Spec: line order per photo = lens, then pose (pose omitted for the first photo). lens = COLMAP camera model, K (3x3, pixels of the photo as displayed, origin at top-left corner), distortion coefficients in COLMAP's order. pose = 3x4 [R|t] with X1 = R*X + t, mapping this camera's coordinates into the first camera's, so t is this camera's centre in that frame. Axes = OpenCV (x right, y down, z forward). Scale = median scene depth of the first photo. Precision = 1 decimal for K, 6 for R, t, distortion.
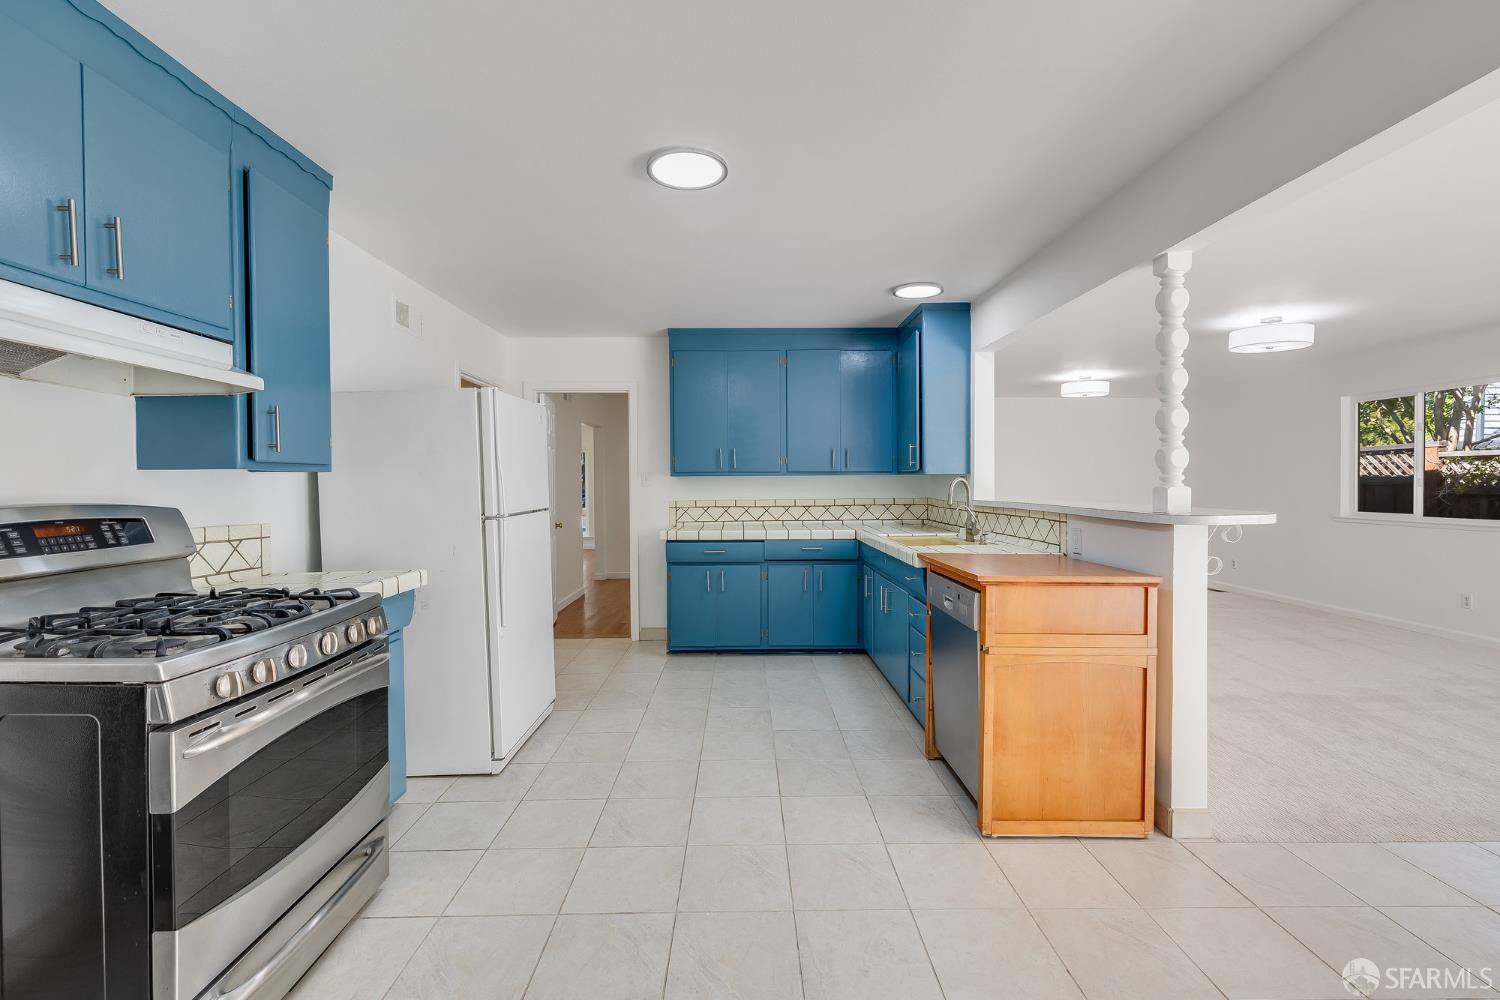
lens RADIAL K [[652.5, 0, 750.0], [0, 652.5, 500.0], [0, 0, 1]] dist [0.000330, 0.000140]
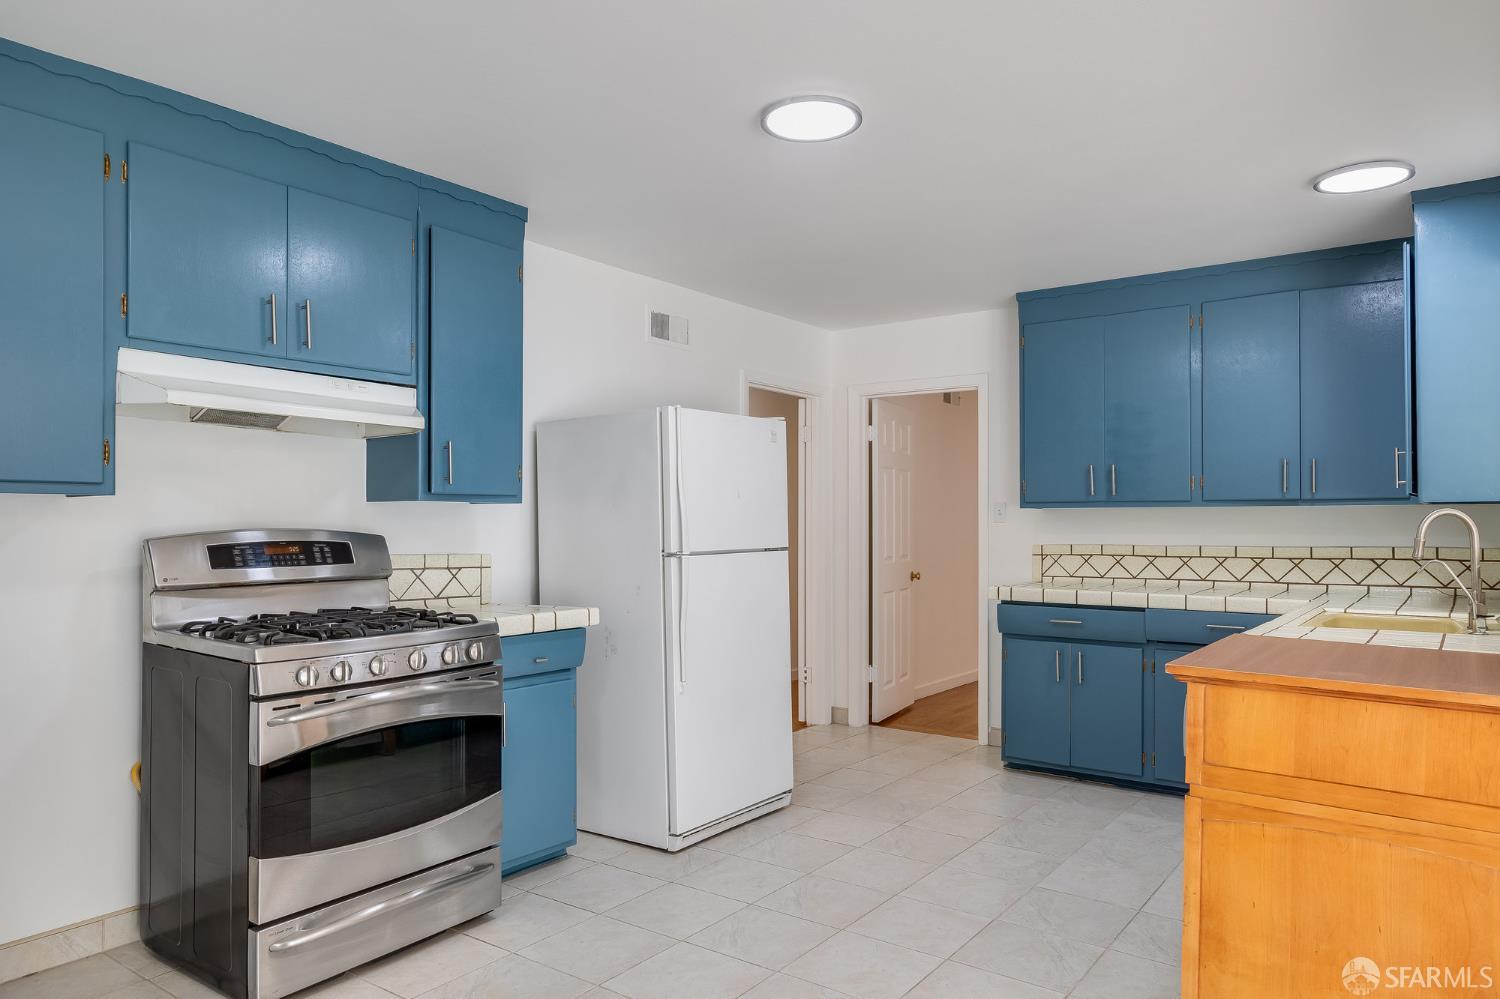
lens RADIAL K [[855.9, 0, 565.8], [0, 855.9, 518.3], [0, 0, 1]] dist [-0.003658, -0.001175]
pose [[0.798422, 0.007038, -0.602057, 0.195046], [-0.021777, 0.999615, -0.017195, 0.001158], [0.601704, 0.026840, 0.798268, -0.000929]]
